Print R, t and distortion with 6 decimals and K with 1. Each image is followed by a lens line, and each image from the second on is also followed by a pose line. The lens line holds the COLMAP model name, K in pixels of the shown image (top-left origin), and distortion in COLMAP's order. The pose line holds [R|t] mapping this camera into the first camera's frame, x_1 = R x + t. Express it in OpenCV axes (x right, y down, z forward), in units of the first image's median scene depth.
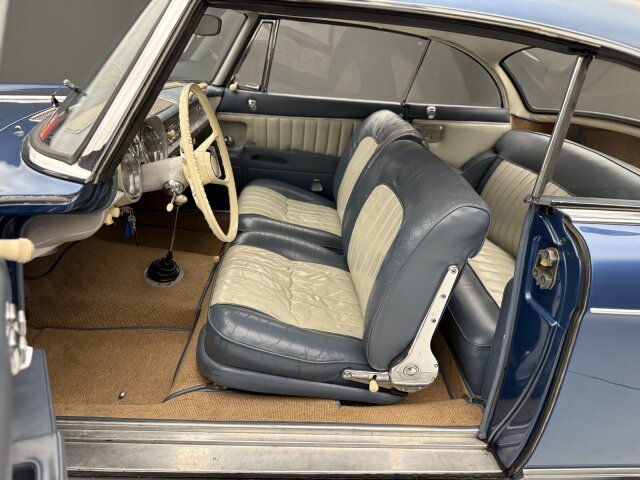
lens RADIAL K [[456.9, 0, 323.3], [0, 456.9, 245.7], [0, 0, 1]] dist [0.032566, -0.037372]
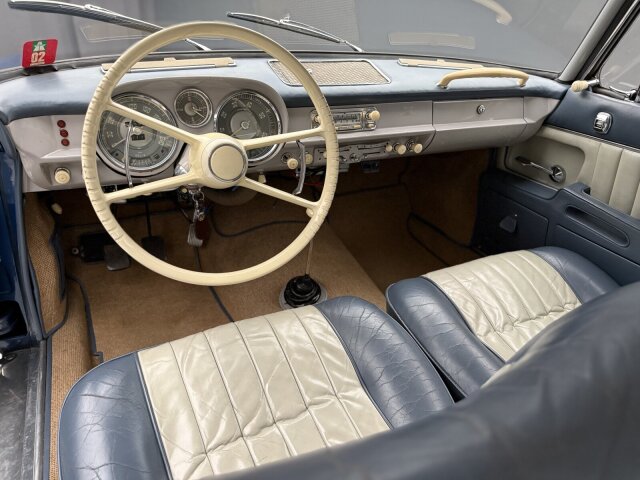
lens RADIAL K [[456.9, 0, 320.3], [0, 456.9, 237.0], [0, 0, 1]] dist [0.032566, -0.037372]
pose [[0.420368, 0.379093, -0.824366, 0.207576], [-0.414659, 0.888379, 0.197083, -0.151002], [0.807062, 0.258983, 0.530640, 0.464476]]
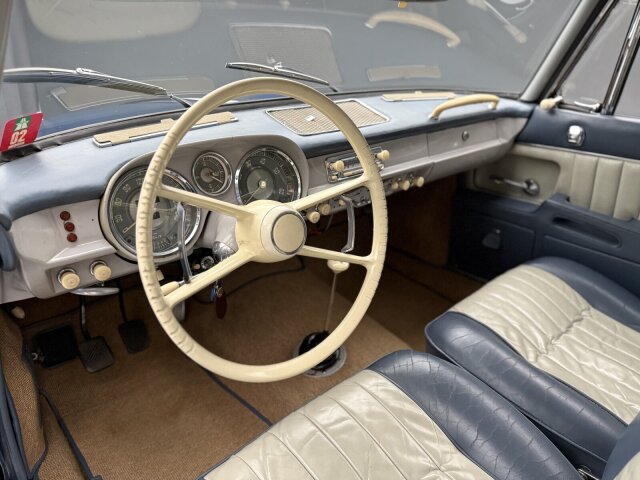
lens RADIAL K [[456.9, 0, 321.4], [0, 456.9, 238.4], [0, 0, 1]] dist [0.032566, -0.037372]
pose [[0.632825, 0.244954, -0.734527, 0.102237], [-0.289606, 0.954666, 0.068860, -0.126094], [0.718095, 0.169148, 0.675077, 0.389070]]
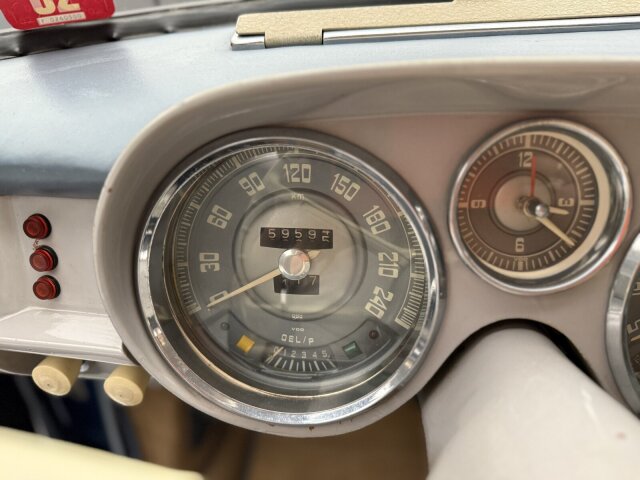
lens RADIAL K [[456.9, 0, 321.4], [0, 456.9, 239.7], [0, 0, 1]] dist [0.032566, -0.037372]
pose [[-0.136770, 0.423389, -0.895565, -0.141834], [-0.419271, 0.794350, 0.439569, -0.141650], [0.897500, 0.435604, 0.068871, 0.521337]]
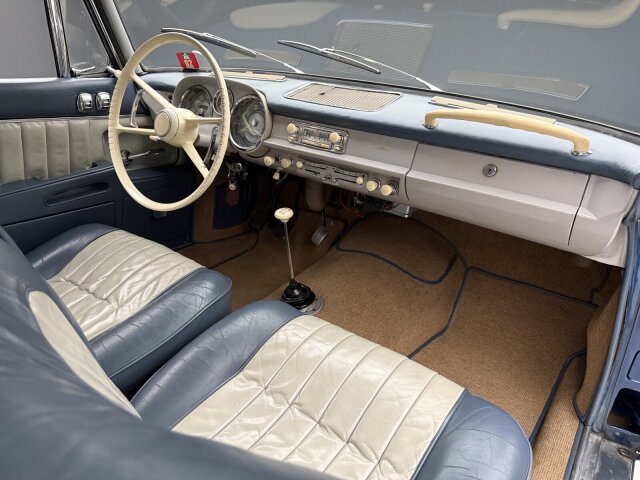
lens RADIAL K [[456.9, 0, 323.4], [0, 456.9, 238.6], [0, 0, 1]] dist [0.032566, -0.037372]
pose [[-0.616880, 0.185323, -0.764928, 0.172861], [-0.443079, 0.721478, 0.532119, -0.368428], [0.650492, 0.667177, -0.362953, 0.977300]]
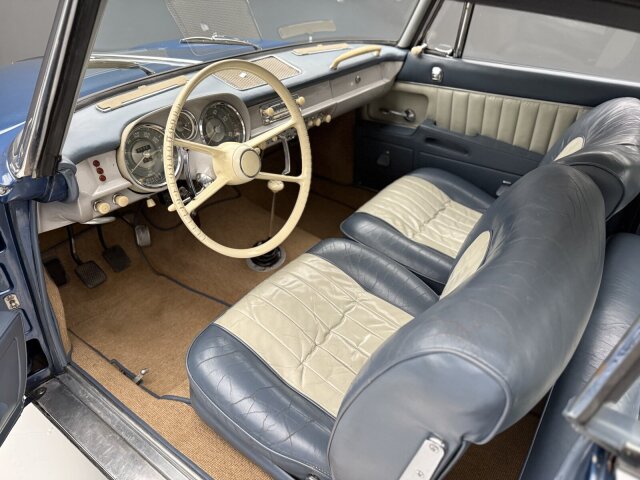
lens RADIAL K [[456.9, 0, 319.3], [0, 456.9, 241.8], [0, 0, 1]] dist [0.032566, -0.037372]
pose [[0.781638, 0.272550, -0.561033, 0.206167], [-0.213985, 0.962064, 0.169244, -0.118942], [0.585877, -0.012235, 0.810307, 0.236590]]
